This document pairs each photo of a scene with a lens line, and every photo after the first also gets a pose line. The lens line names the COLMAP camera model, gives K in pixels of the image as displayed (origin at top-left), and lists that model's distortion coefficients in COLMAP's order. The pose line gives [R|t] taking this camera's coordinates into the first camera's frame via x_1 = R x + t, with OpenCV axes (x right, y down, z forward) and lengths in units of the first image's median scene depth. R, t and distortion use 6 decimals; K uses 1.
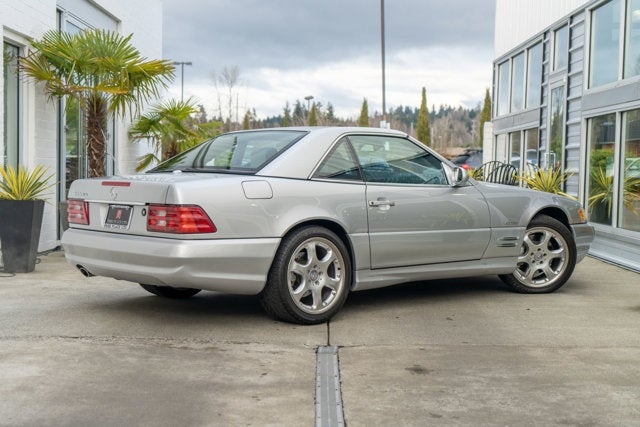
lens RADIAL K [[1047.4, 0, 320.0], [0, 1047.4, 213.5], [0, 0, 1]] dist [0.217750, -0.025211]
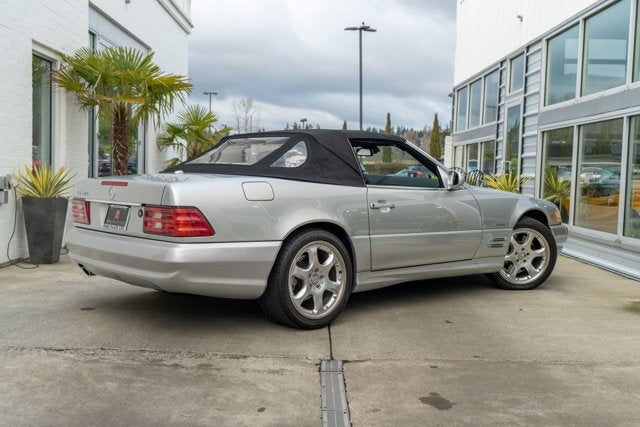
lens RADIAL K [[755.0, 0, 332.2], [0, 755.0, 215.7], [0, 0, 1]] dist [0.017908, 0.041002]
pose [[0.999527, 0.009071, 0.029402, -0.009527], [-0.009493, 0.999854, 0.014237, -0.009040], [-0.029269, -0.014509, 0.999466, 0.248023]]
